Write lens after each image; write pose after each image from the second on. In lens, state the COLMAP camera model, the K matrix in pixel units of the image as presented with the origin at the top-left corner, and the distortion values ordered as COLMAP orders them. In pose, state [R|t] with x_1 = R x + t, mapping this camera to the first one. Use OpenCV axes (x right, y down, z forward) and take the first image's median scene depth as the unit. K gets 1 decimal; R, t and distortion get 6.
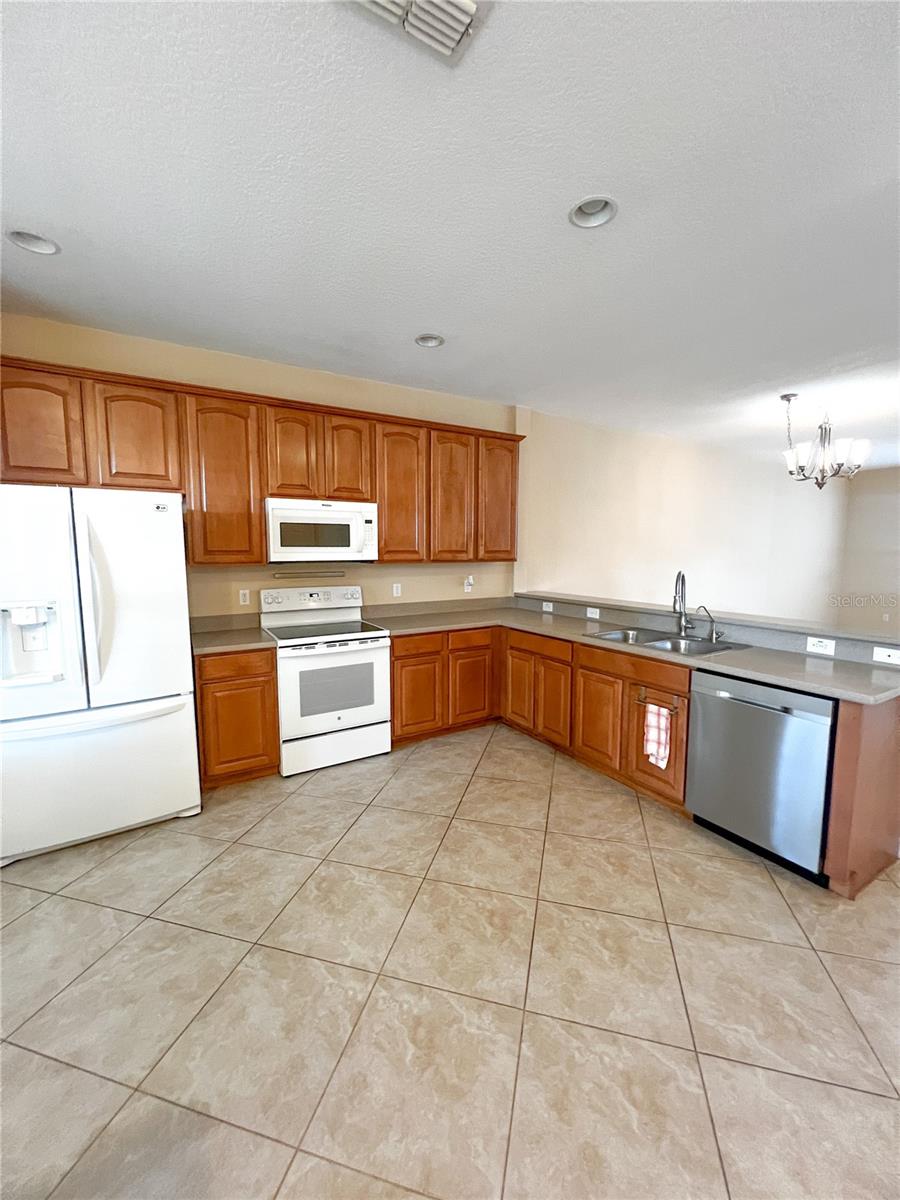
lens RADIAL K [[479.7, 0, 450.8], [0, 479.7, 598.0], [0, 0, 1]] dist [0.002826, -0.000831]
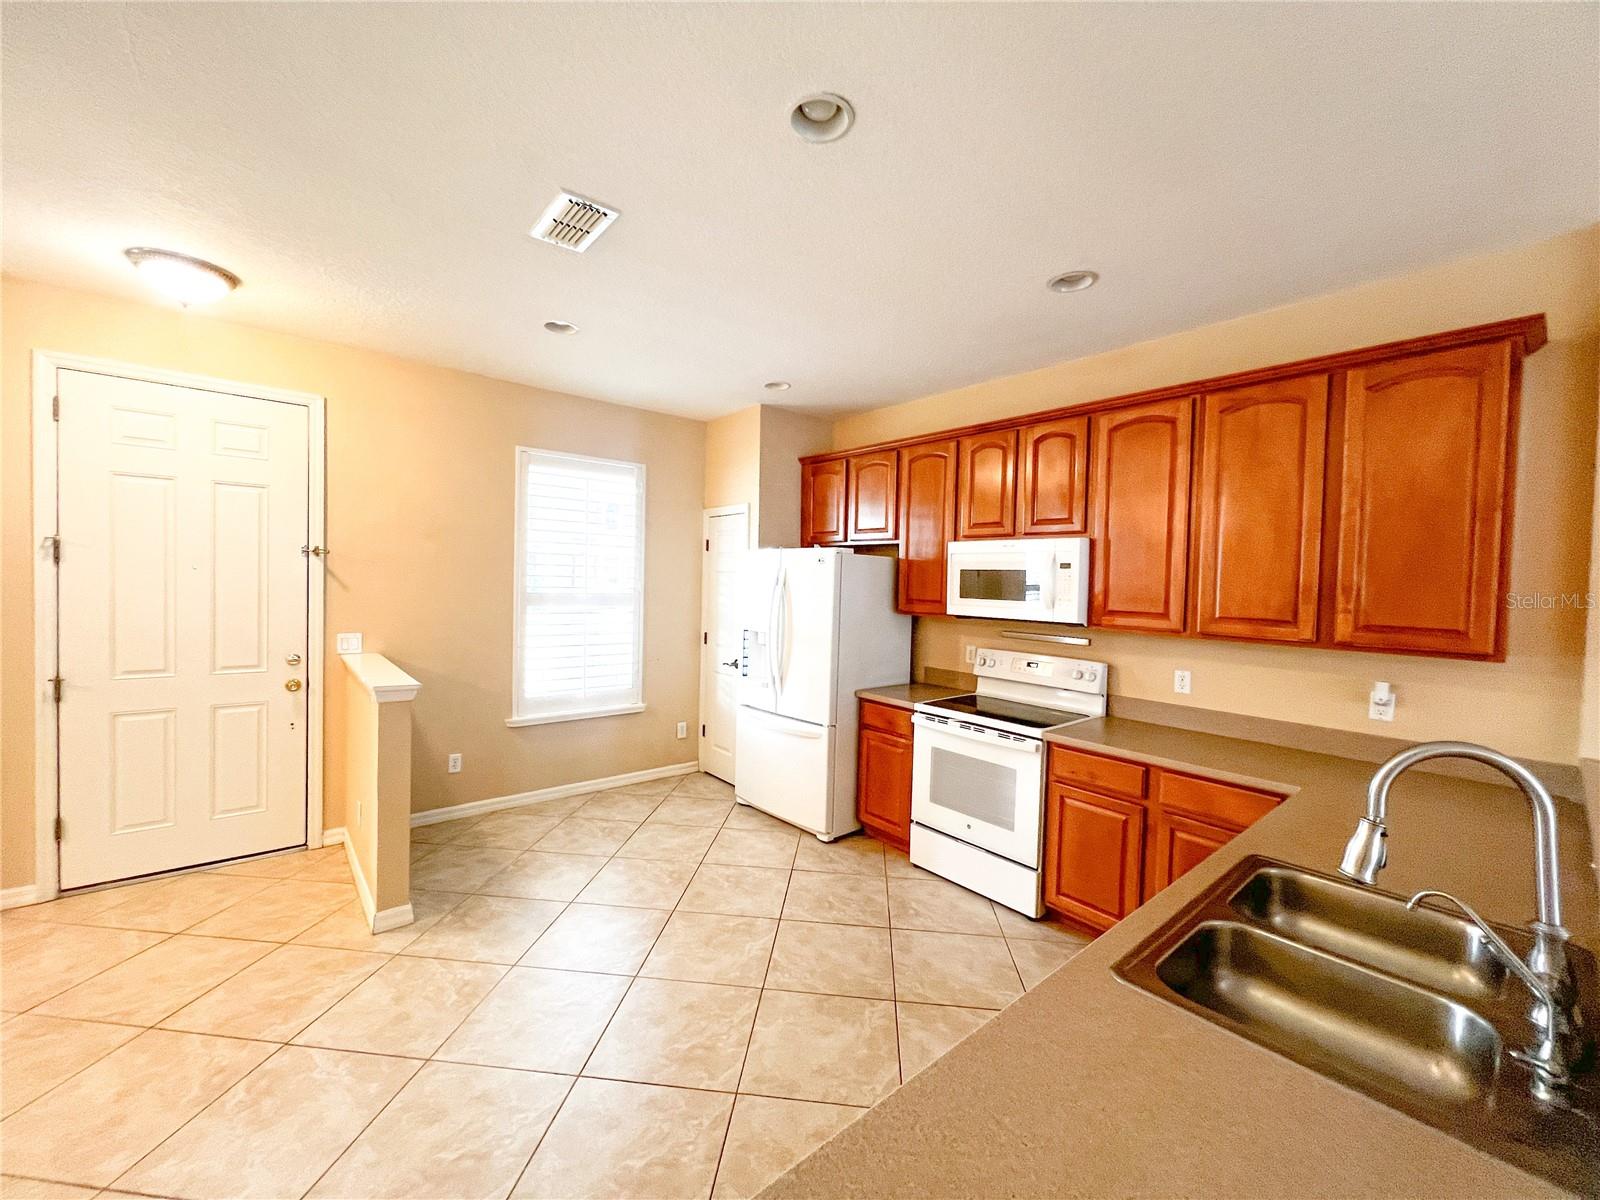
lens RADIAL K [[639.5, 0, 797.0], [0, 639.5, 594.7], [0, 0, 1]] dist [0.002826, -0.000831]
pose [[0.151716, 0.028098, -0.988025, 0.708744], [-0.125820, 0.992013, 0.008891, -0.085658], [0.980383, 0.122965, 0.154040, 0.534642]]
